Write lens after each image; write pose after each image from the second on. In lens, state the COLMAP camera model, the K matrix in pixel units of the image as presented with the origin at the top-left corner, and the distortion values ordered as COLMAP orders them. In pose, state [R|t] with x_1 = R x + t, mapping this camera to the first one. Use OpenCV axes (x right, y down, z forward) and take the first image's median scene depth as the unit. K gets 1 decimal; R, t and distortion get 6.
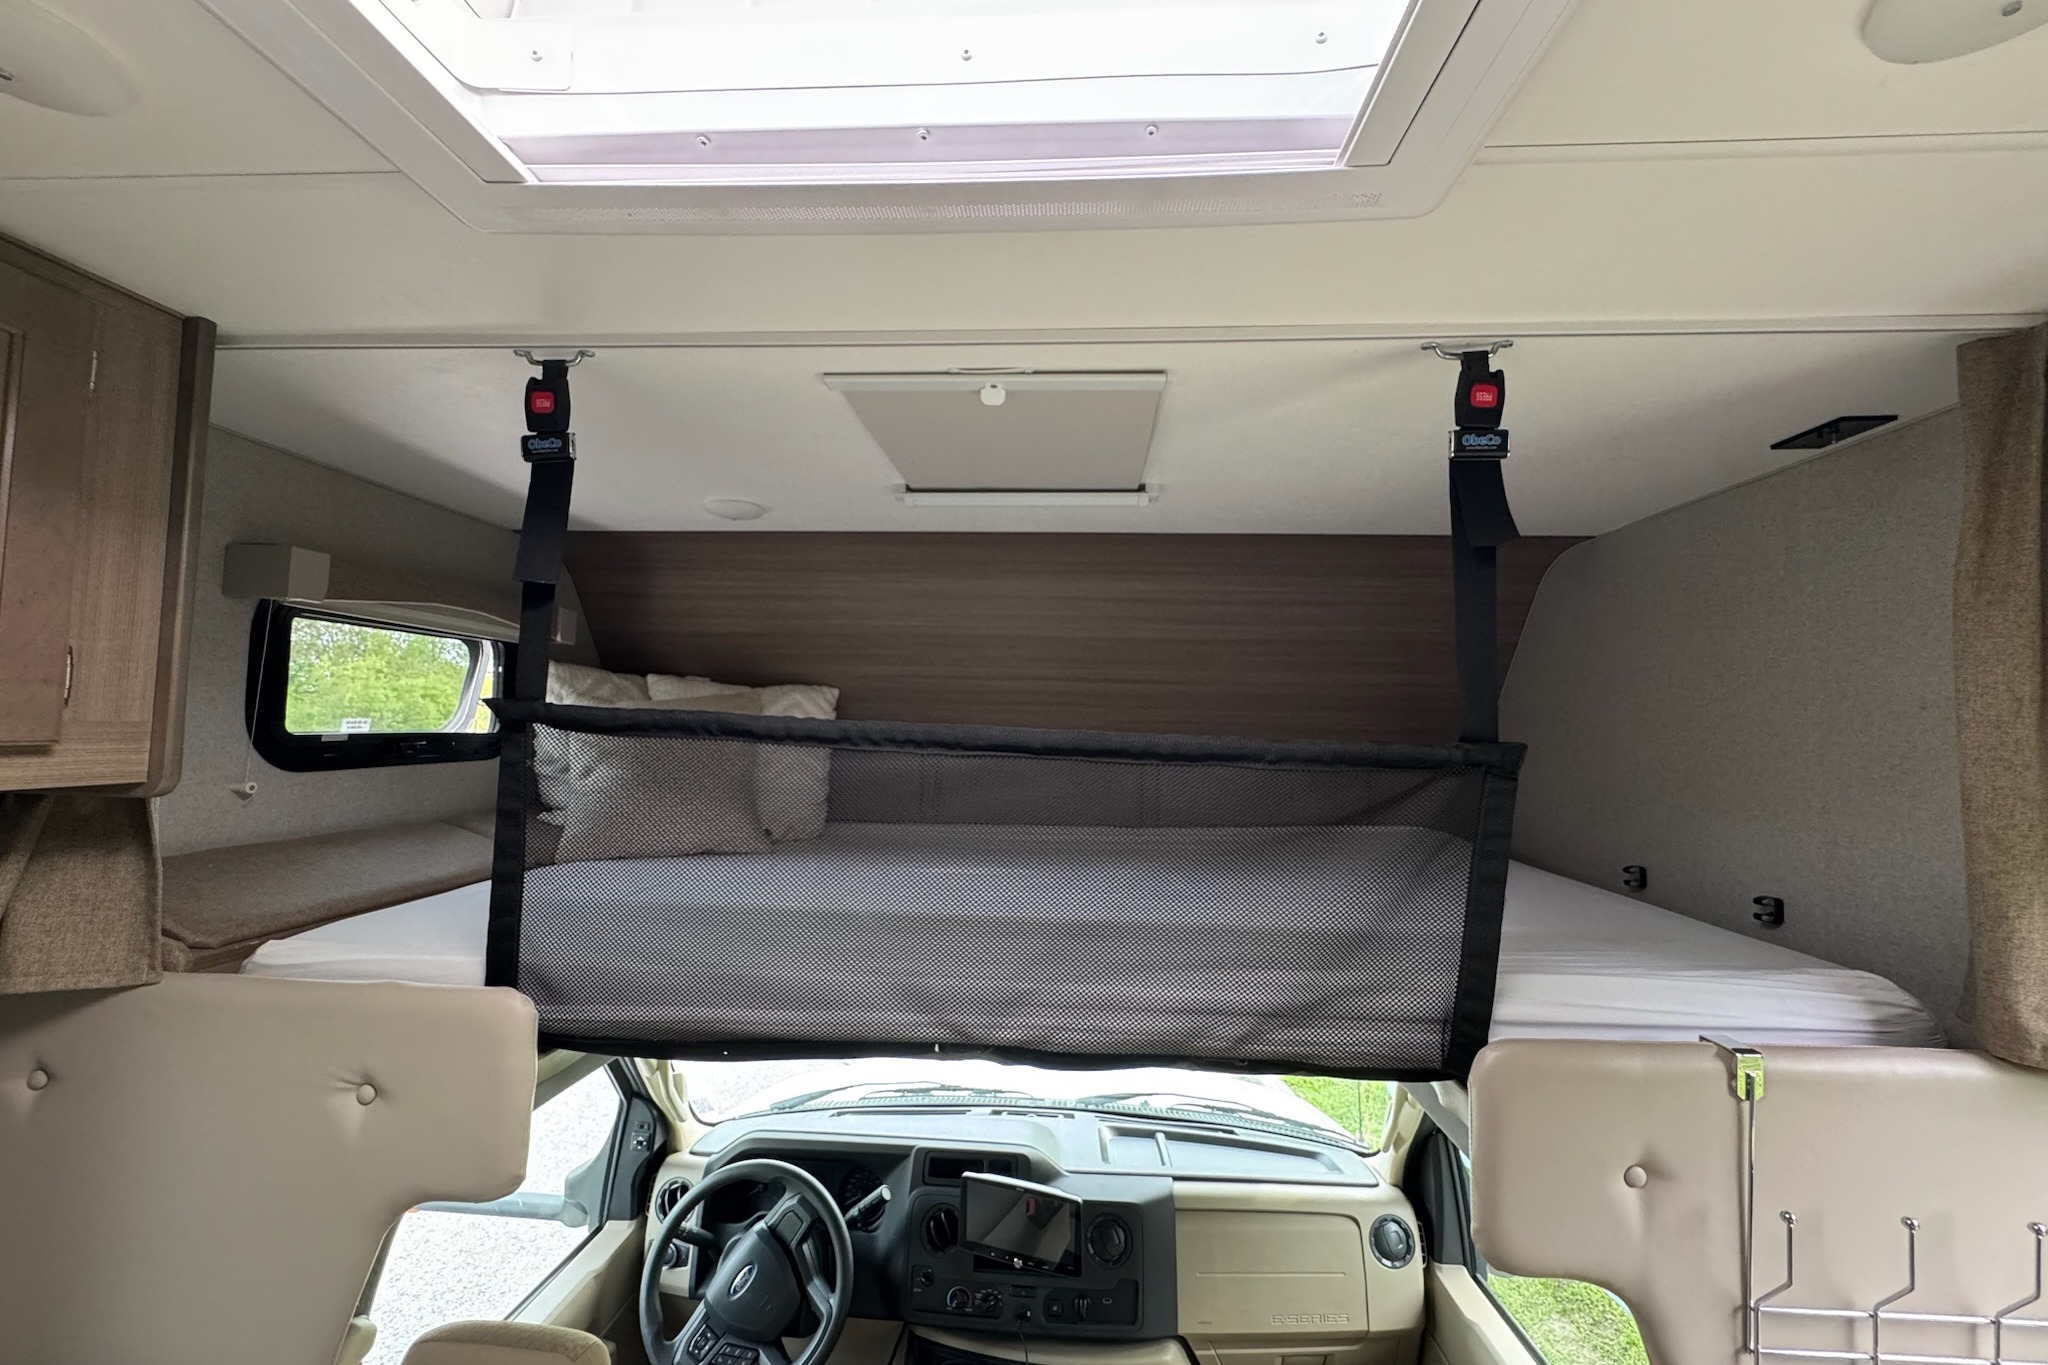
lens RADIAL K [[824.5, 0, 1026.5], [0, 824.5, 680.2], [0, 0, 1]] dist [-0.000838, -0.000021]
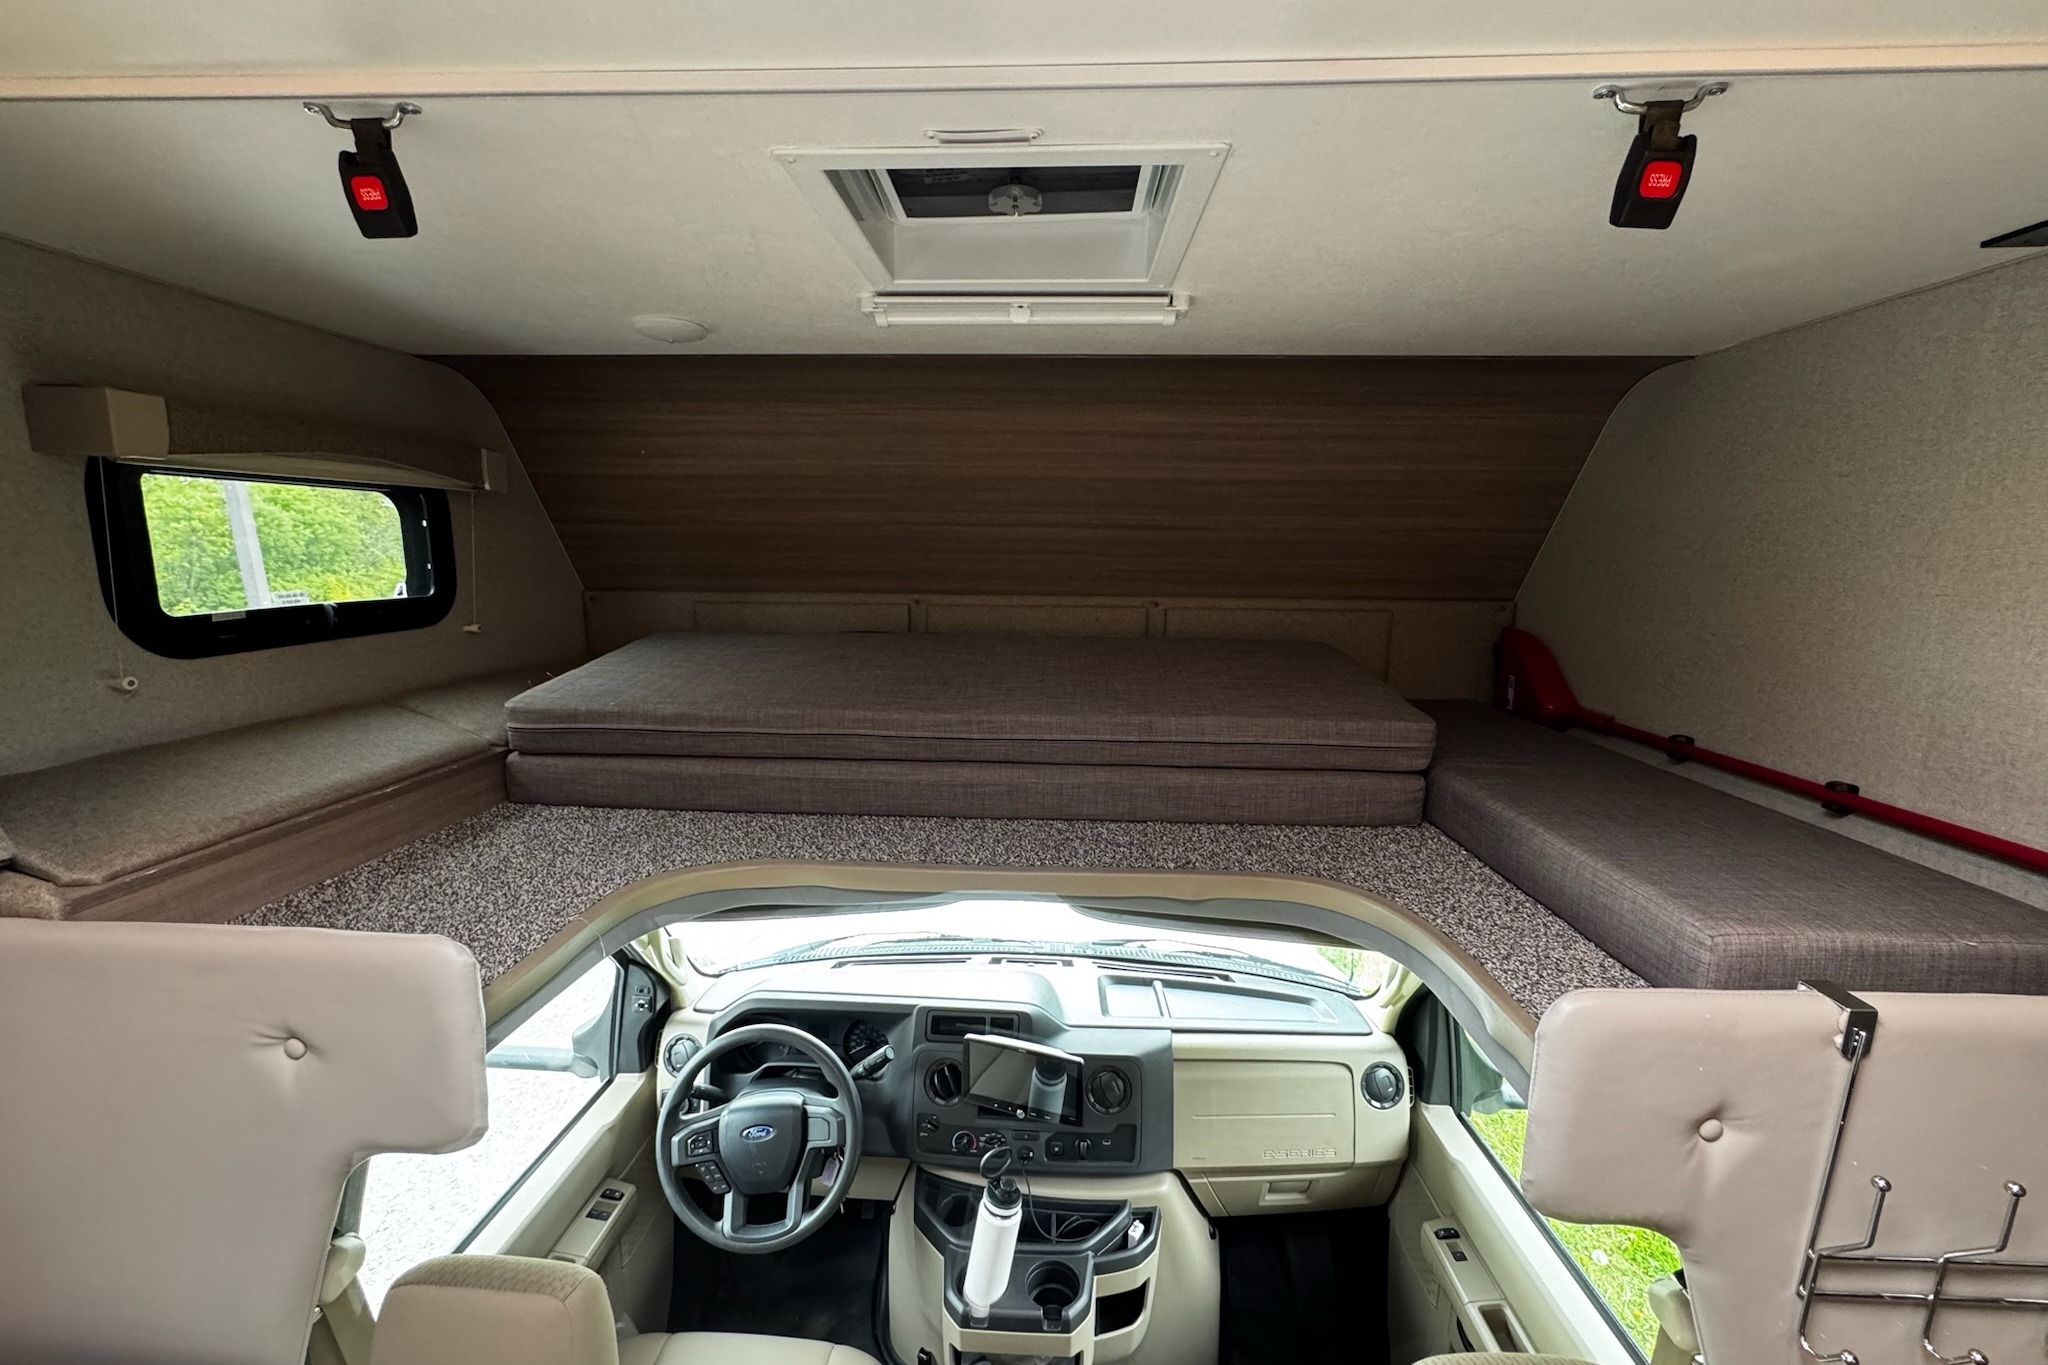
lens RADIAL K [[818.3, 0, 1024.0], [0, 818.3, 682.5], [0, 0, 1]] dist [0.000110, -0.000276]
pose [[0.999919, -0.008734, 0.009299, -0.010401], [0.006482, 0.975632, 0.219318, -0.038272], [-0.010988, -0.219240, 0.975609, 0.115477]]
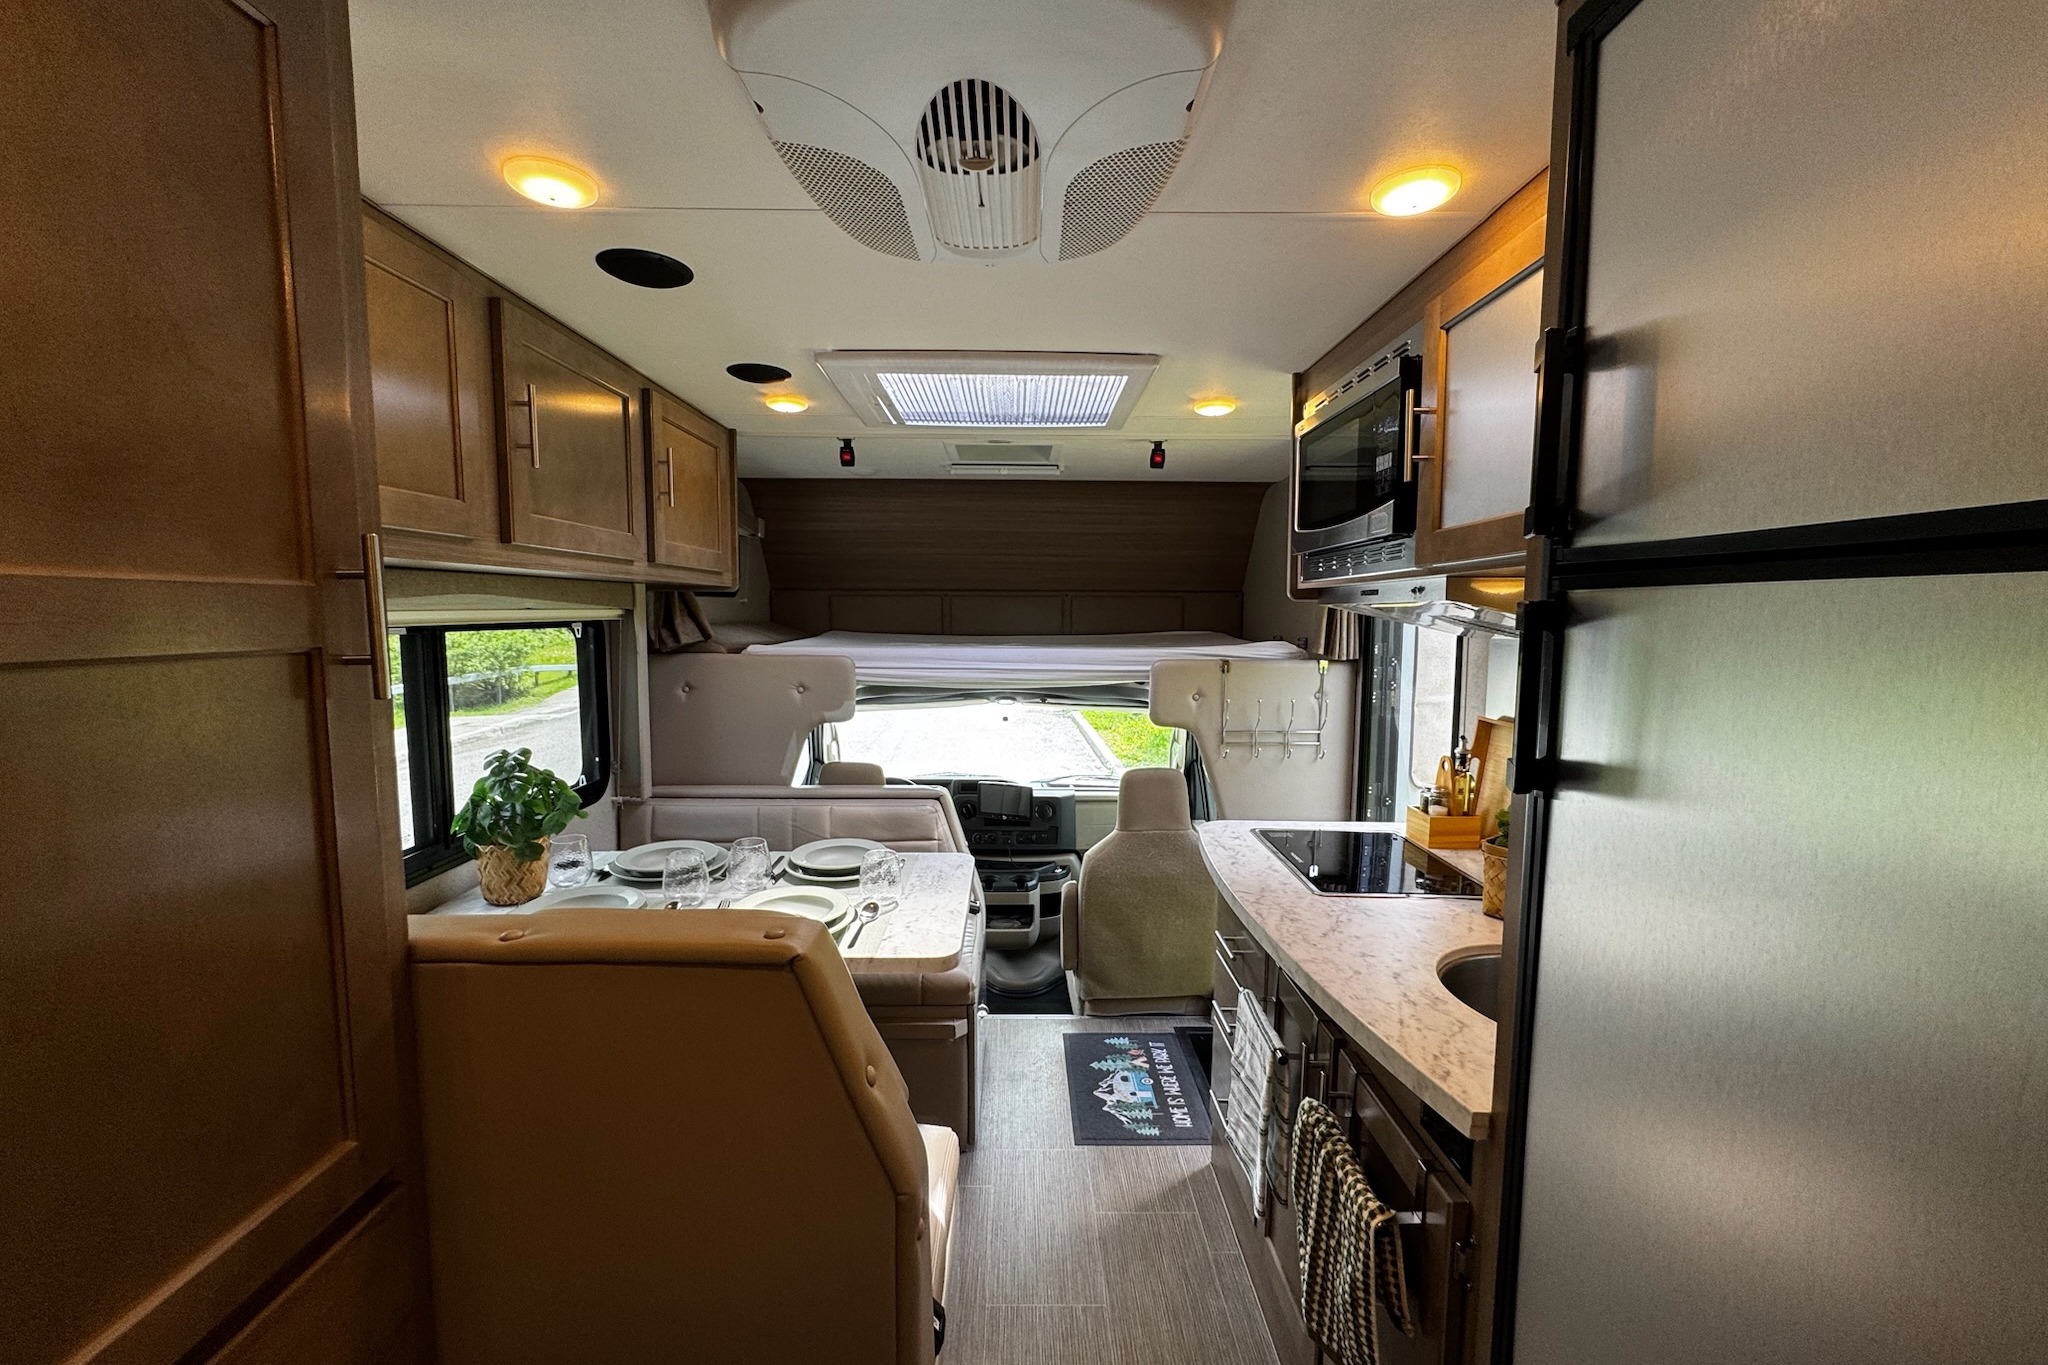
lens RADIAL K [[813.2, 0, 1027.9], [0, 813.2, 685.8], [0, 0, 1]] dist [-0.000098, -0.000073]
pose [[0.997434, -0.017407, 0.069445, -0.089267], [0.006965, 0.988985, 0.147854, 0.023679], [-0.071254, -0.146991, 0.986568, -1.068512]]
